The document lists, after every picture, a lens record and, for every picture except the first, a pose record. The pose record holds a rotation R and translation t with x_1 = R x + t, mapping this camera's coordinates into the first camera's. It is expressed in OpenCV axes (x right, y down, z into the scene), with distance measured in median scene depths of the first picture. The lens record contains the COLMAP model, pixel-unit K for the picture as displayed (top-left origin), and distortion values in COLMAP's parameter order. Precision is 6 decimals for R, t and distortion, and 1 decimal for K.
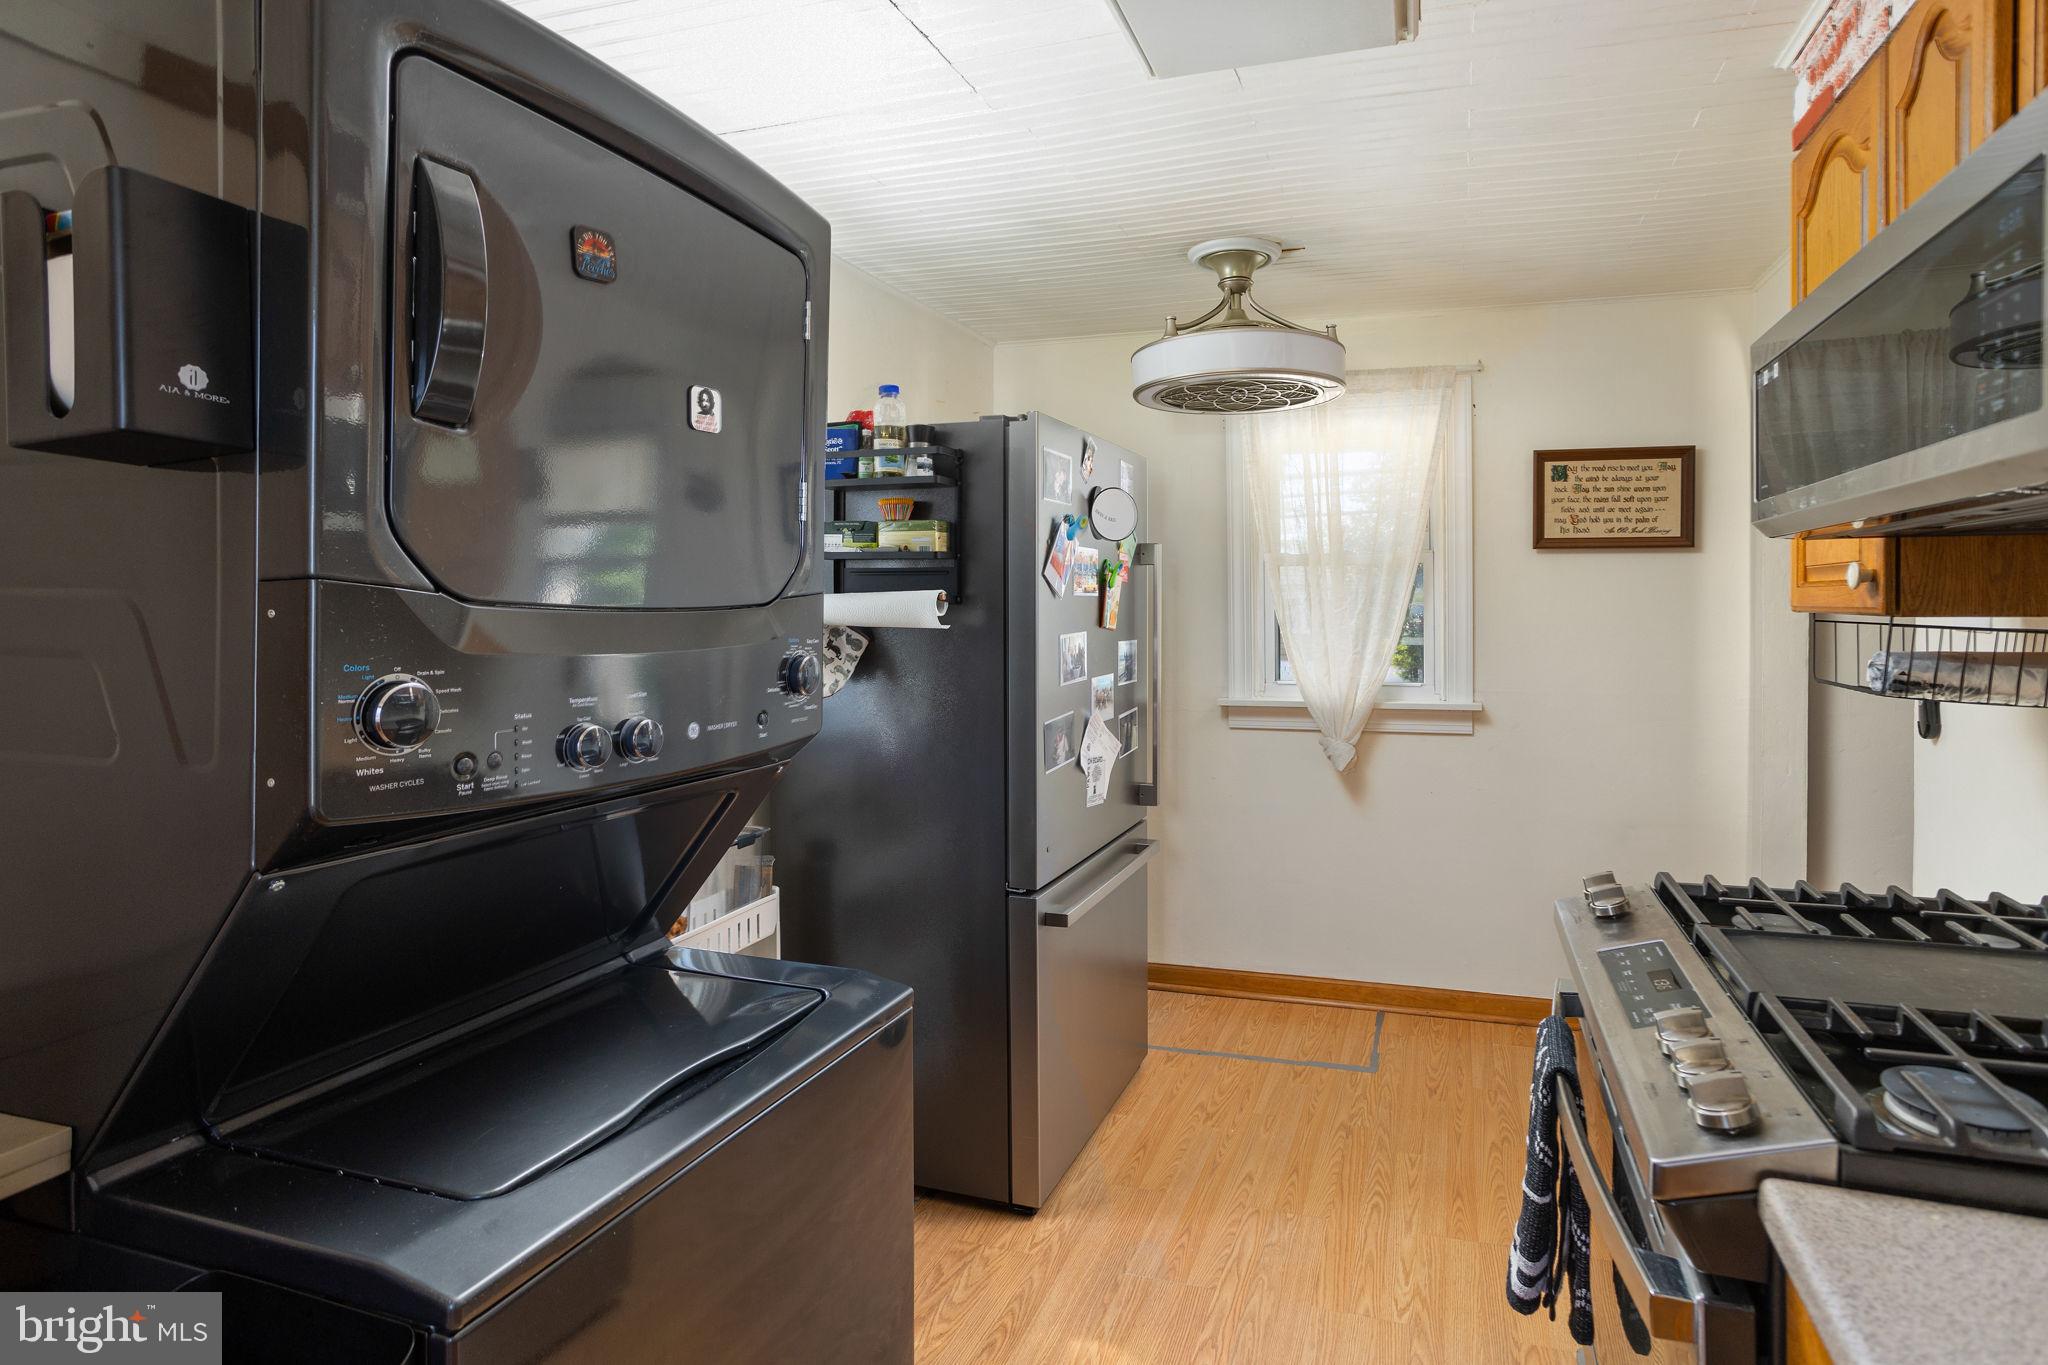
lens RADIAL K [[1024.9, 0, 1175.0], [0, 1024.9, 612.1], [0, 0, 1]] dist [-0.000022, 0.000449]
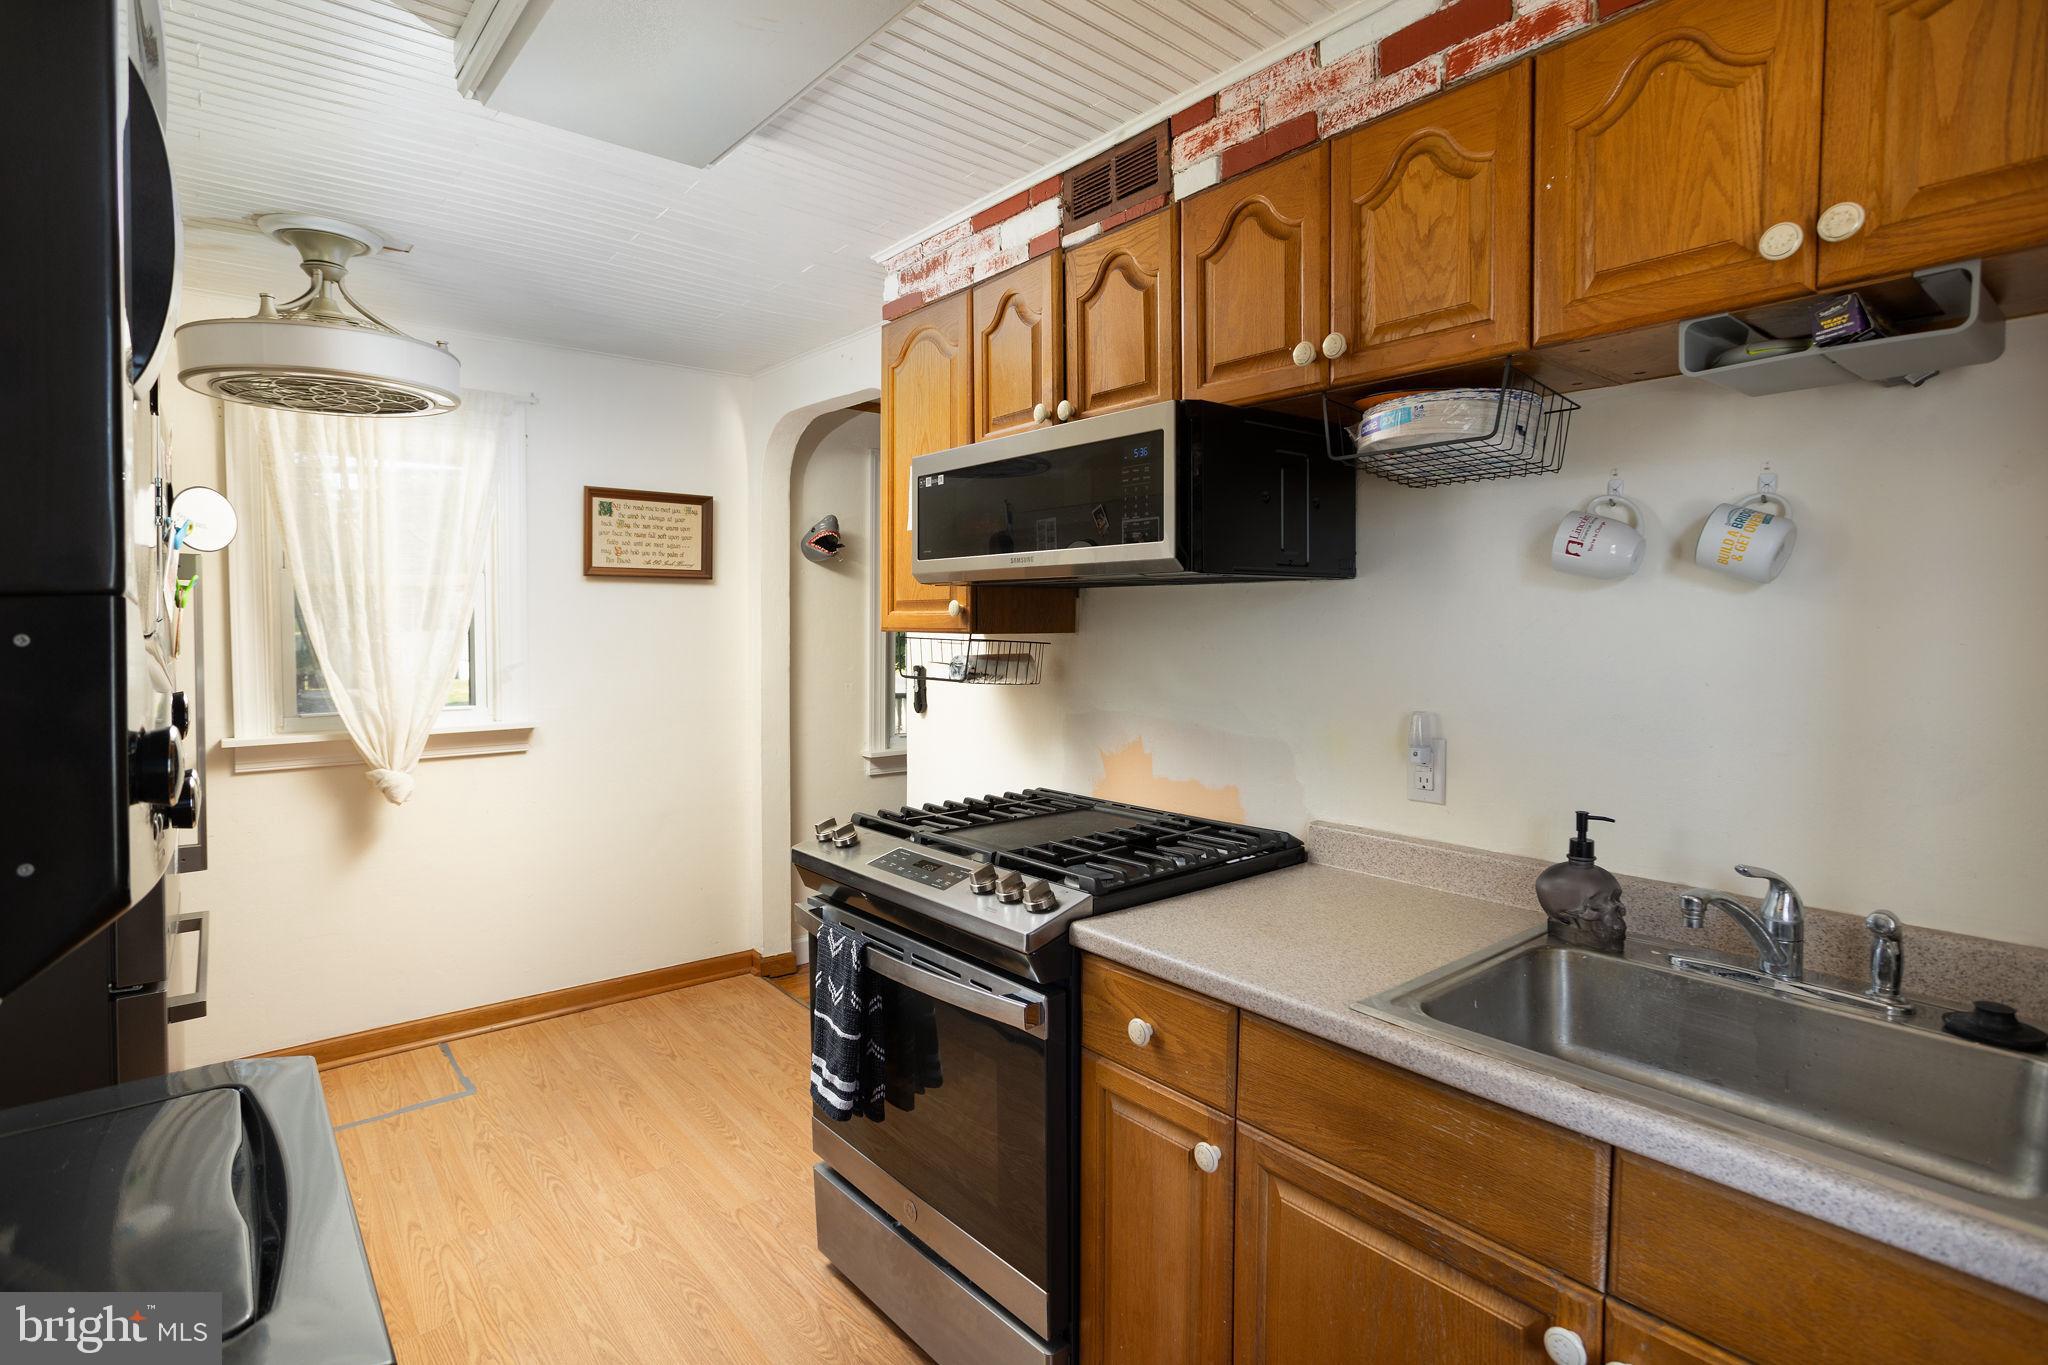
lens RADIAL K [[1040.6, 0, 1017.1], [0, 1040.6, 654.5], [0, 0, 1]] dist [-0.000594, 0.000018]
pose [[0.560969, -0.019894, 0.827598, -0.317030], [0.003719, 0.999762, 0.021511, 0.000593], [-0.827828, -0.008989, 0.560909, -0.005189]]
